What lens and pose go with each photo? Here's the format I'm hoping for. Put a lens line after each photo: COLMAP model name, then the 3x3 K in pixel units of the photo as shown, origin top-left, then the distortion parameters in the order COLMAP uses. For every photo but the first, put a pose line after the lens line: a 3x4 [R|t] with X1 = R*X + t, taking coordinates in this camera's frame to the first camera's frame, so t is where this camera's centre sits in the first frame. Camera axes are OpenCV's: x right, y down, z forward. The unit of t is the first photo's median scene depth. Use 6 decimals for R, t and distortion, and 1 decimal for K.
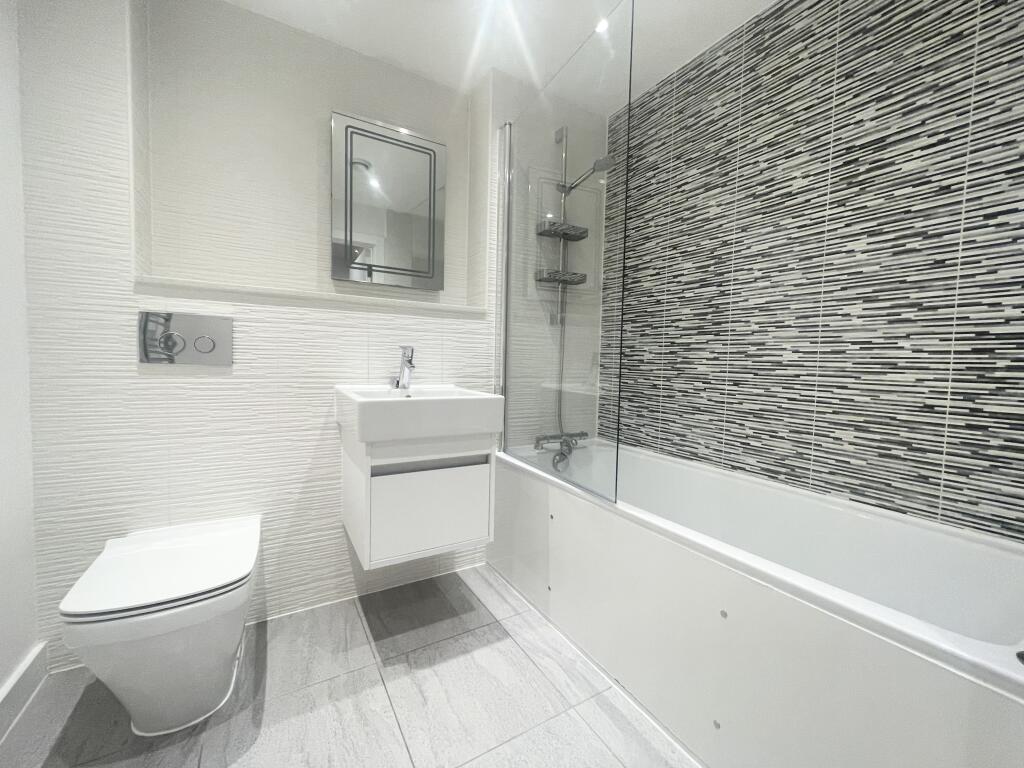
lens RADIAL K [[408.4, 0, 512.0], [0, 408.4, 384.0], [0, 0, 1]] dist [-0.002446, -0.000105]
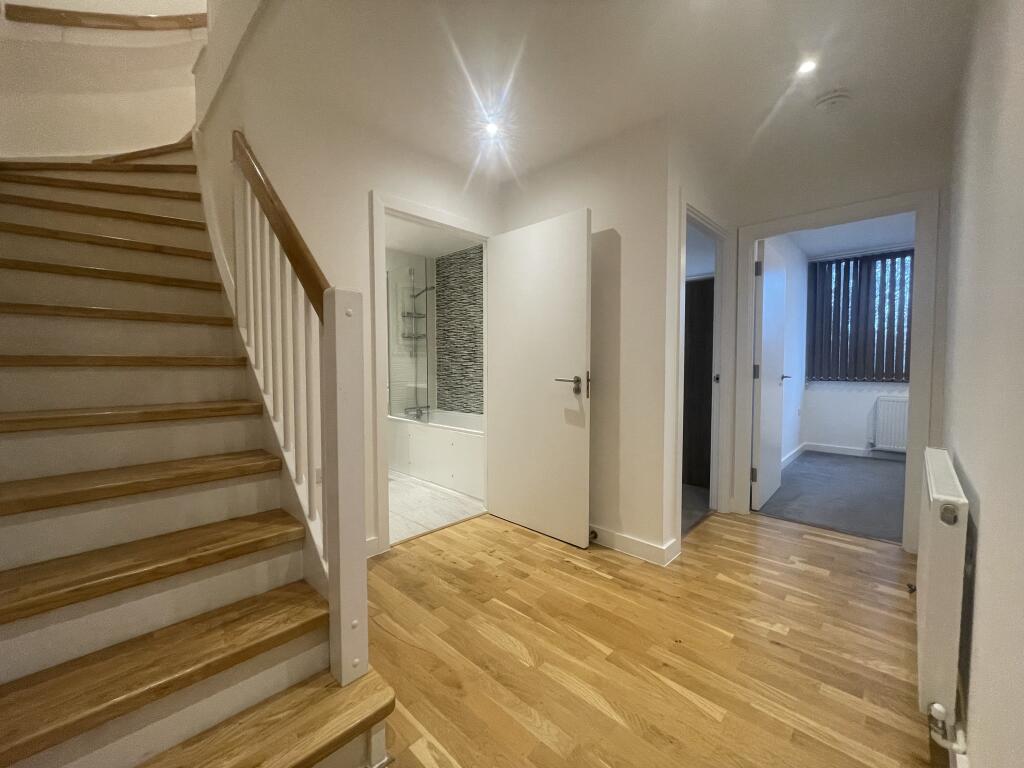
lens RADIAL K [[408.4, 0, 512.0], [0, 408.4, 384.0], [0, 0, 1]] dist [-0.002446, -0.000105]
pose [[0.965386, -0.040446, 0.257669, 0.052675], [0.042874, 0.999073, -0.003810, 0.029583], [-0.257276, 0.014726, 0.966226, -1.280377]]
